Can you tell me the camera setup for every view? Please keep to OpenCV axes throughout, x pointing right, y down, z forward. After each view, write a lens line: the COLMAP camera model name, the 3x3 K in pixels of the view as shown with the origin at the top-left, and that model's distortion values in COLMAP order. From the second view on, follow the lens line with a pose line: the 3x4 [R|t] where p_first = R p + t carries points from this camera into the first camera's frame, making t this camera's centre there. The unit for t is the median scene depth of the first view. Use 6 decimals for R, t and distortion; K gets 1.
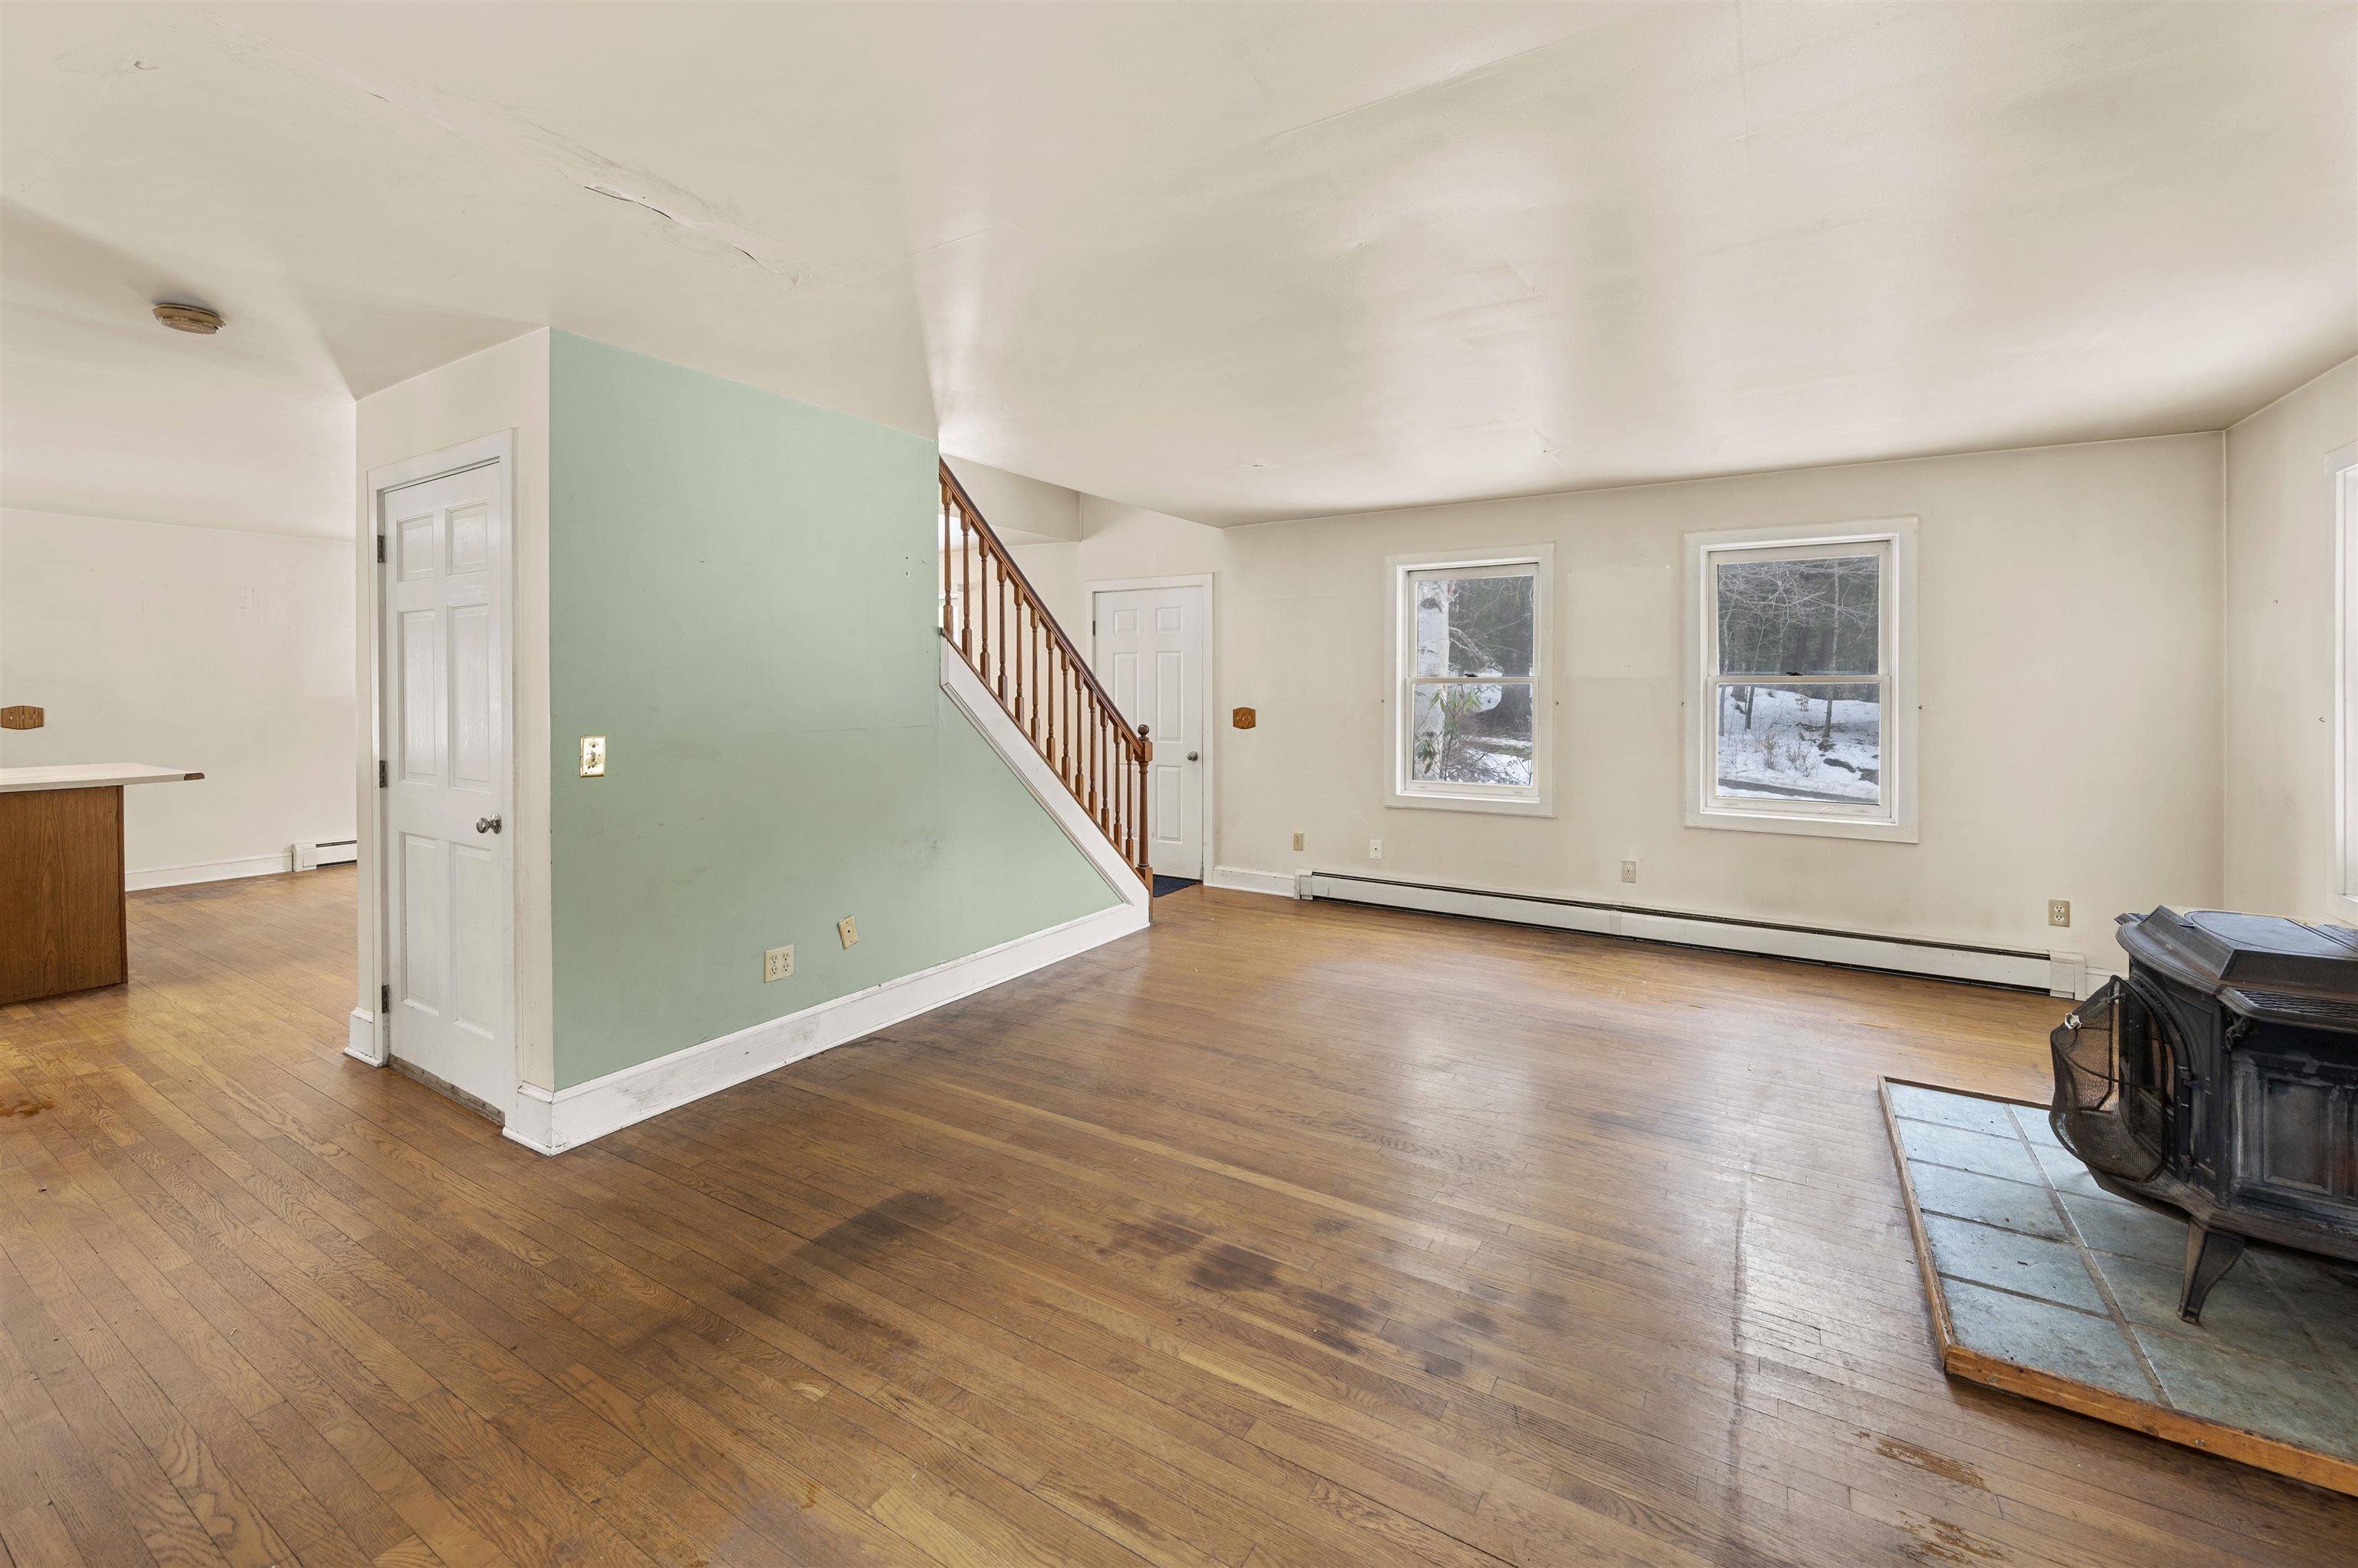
lens RADIAL K [[948.6, 0, 1163.7], [0, 948.6, 694.2], [0, 0, 1]] dist [0.000452, 0.000247]
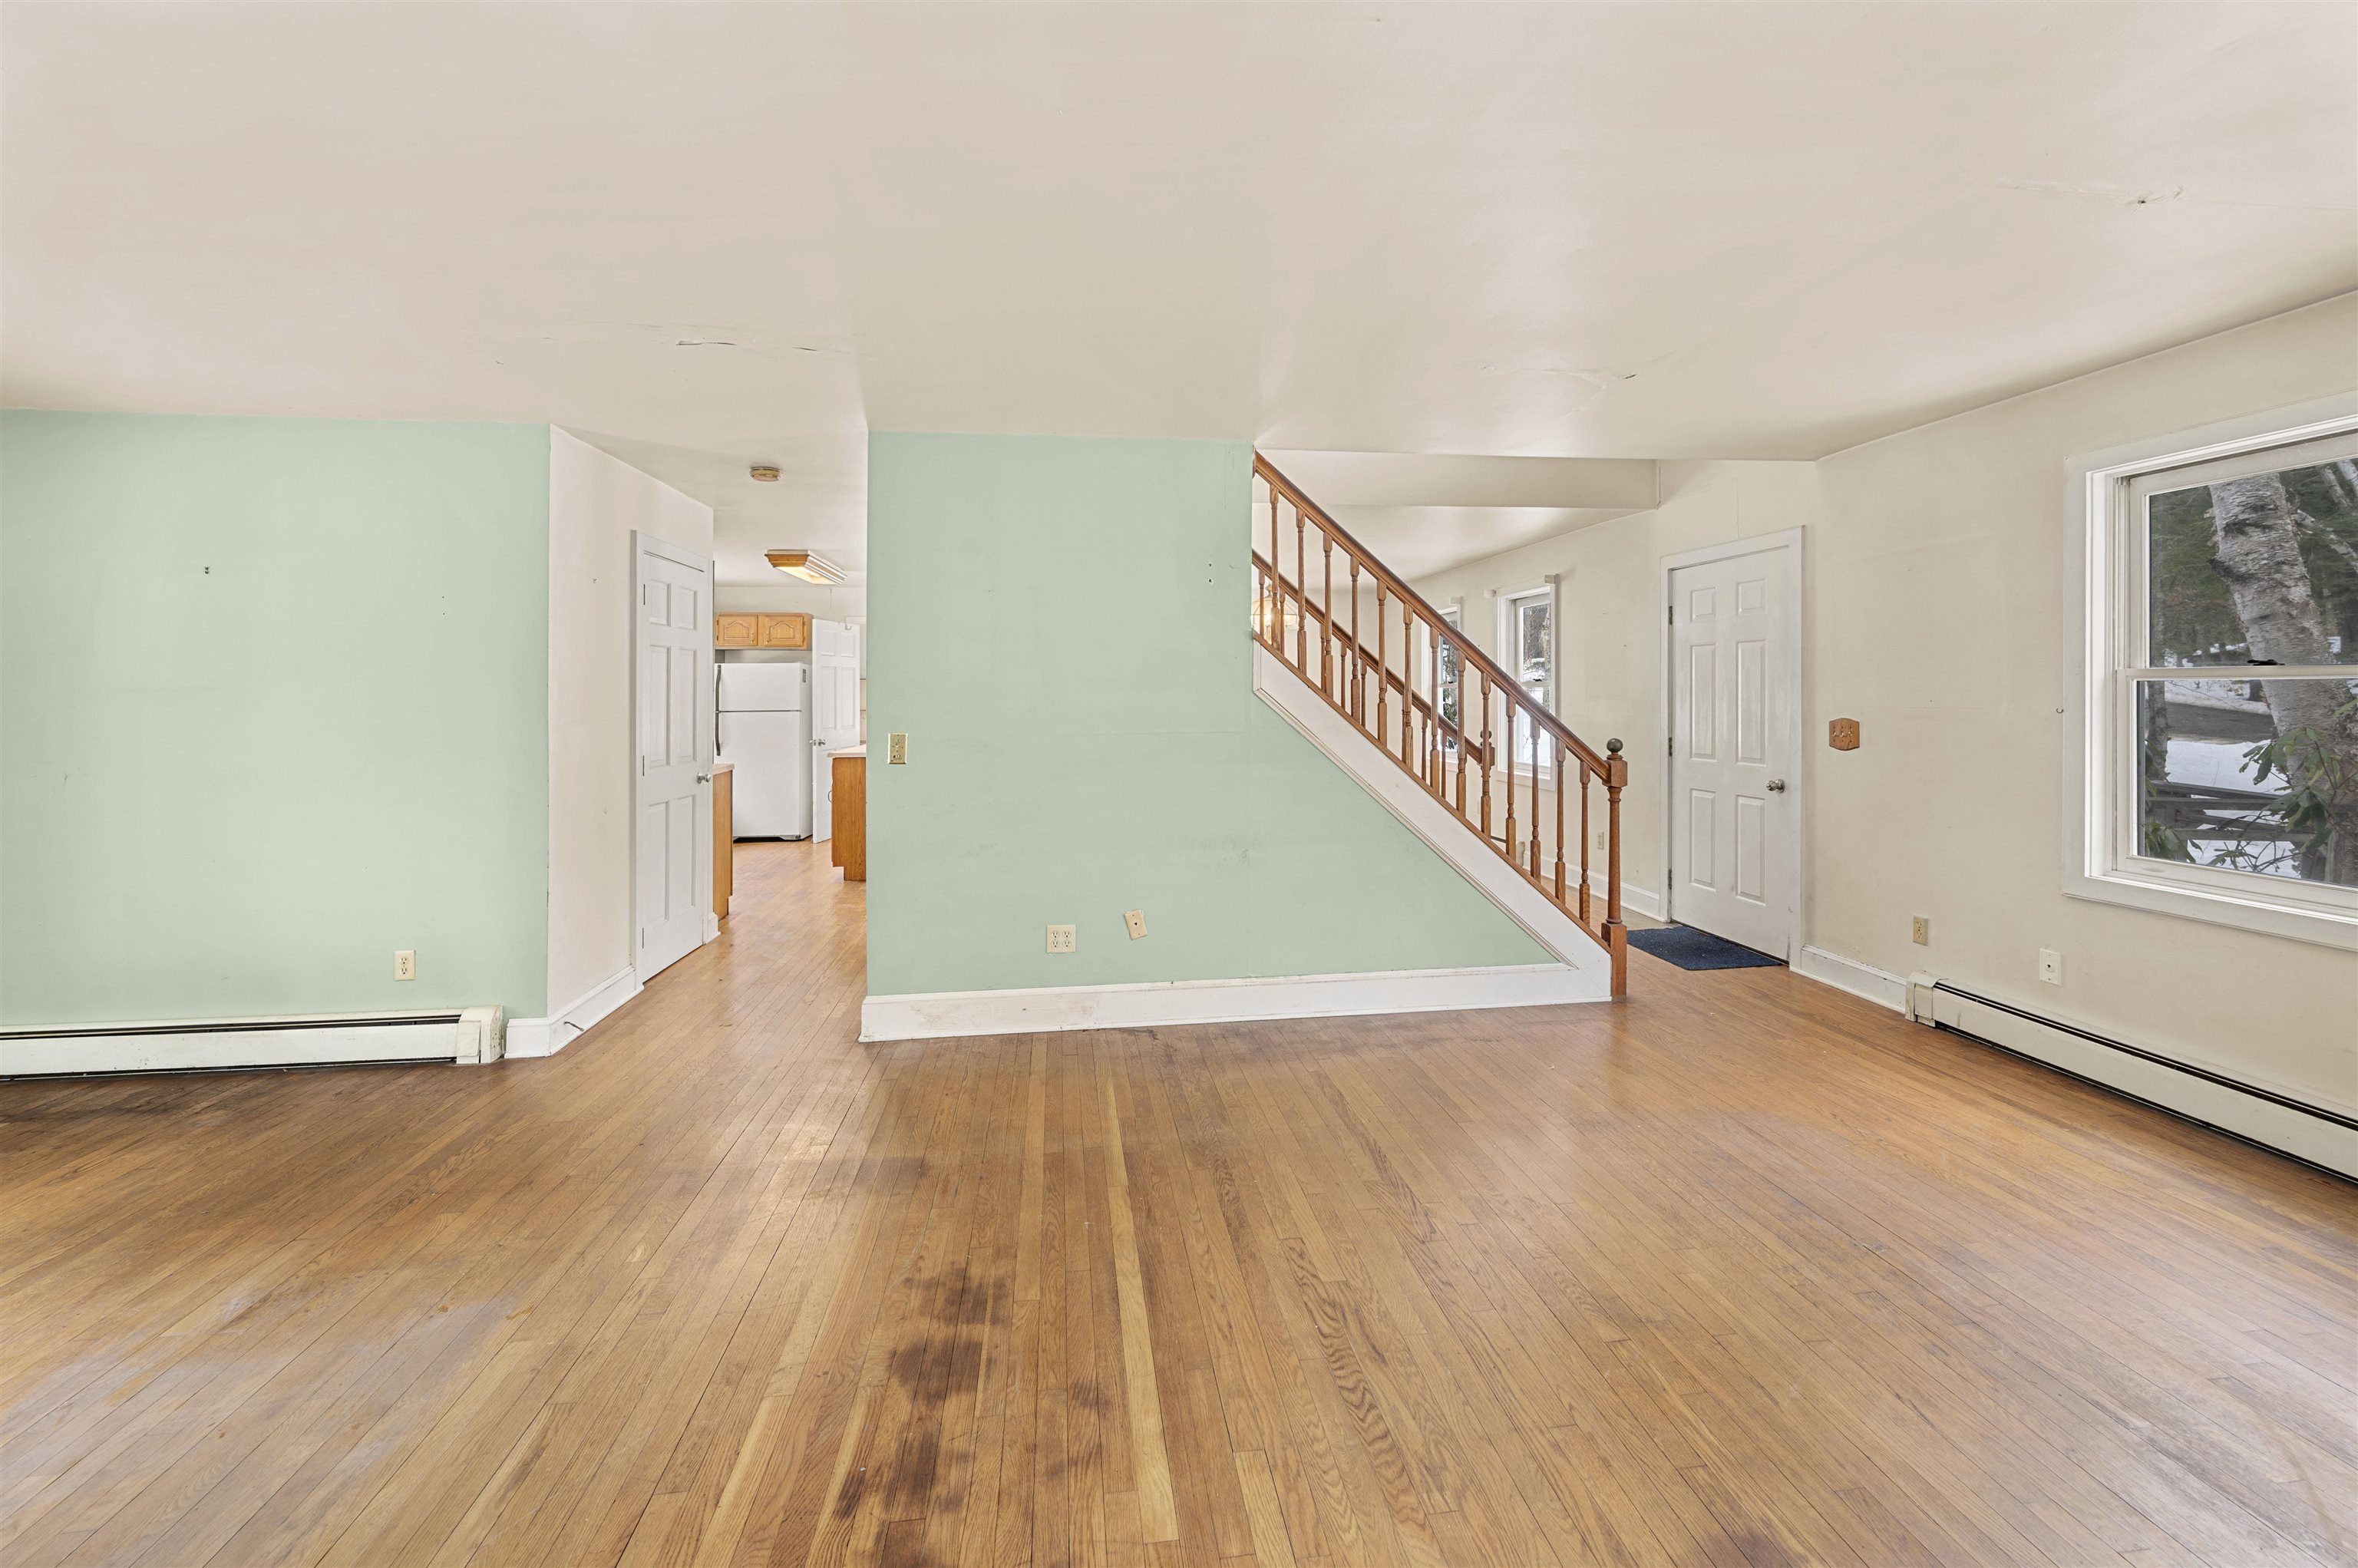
lens RADIAL K [[949.7, 0, 1190.5], [0, 949.7, 690.7], [0, 0, 1]] dist [0.001145, -0.000152]
pose [[0.648745, -0.007153, -0.760972, 0.557988], [0.002130, 0.999969, -0.007583, -0.002899], [0.761003, 0.003299, 0.648740, 0.382551]]
